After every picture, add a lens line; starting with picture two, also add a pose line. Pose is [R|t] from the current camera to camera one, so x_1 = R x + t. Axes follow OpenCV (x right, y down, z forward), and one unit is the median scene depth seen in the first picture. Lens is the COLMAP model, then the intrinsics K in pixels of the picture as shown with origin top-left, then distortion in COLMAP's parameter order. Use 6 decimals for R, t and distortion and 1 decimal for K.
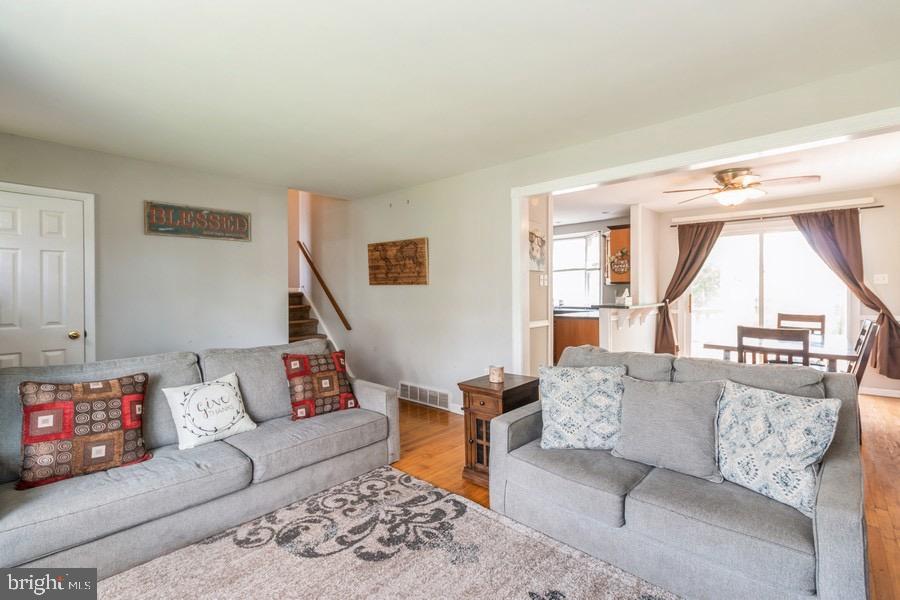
lens RADIAL K [[411.7, 0, 449.2], [0, 411.7, 293.3], [0, 0, 1]] dist [0.004238, -0.002222]
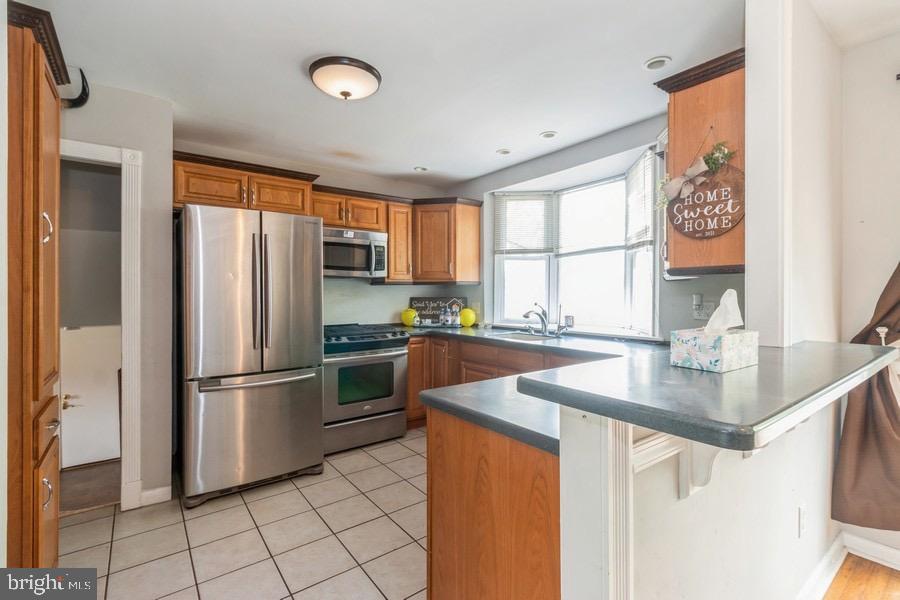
lens RADIAL K [[411.7, 0, 440.2], [0, 411.7, 294.9], [0, 0, 1]] dist [0.004238, -0.002222]
pose [[0.980436, 0.002337, -0.196823, 0.306773], [-0.002886, 0.999993, -0.002506, -0.007582], [0.196816, 0.003025, 0.980436, 0.717829]]
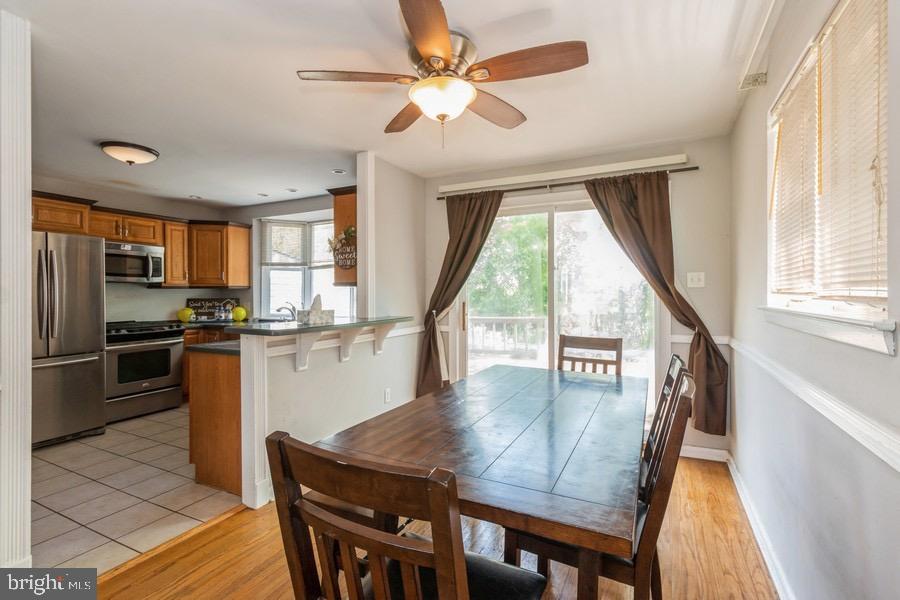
lens RADIAL K [[411.7, 0, 448.2], [0, 411.7, 296.3], [0, 0, 1]] dist [0.004238, -0.002222]
pose [[0.961859, -0.001724, 0.273541, 0.413019], [0.002437, 0.999994, -0.002269, -0.006453], [-0.273535, 0.002850, 0.961858, 0.403410]]
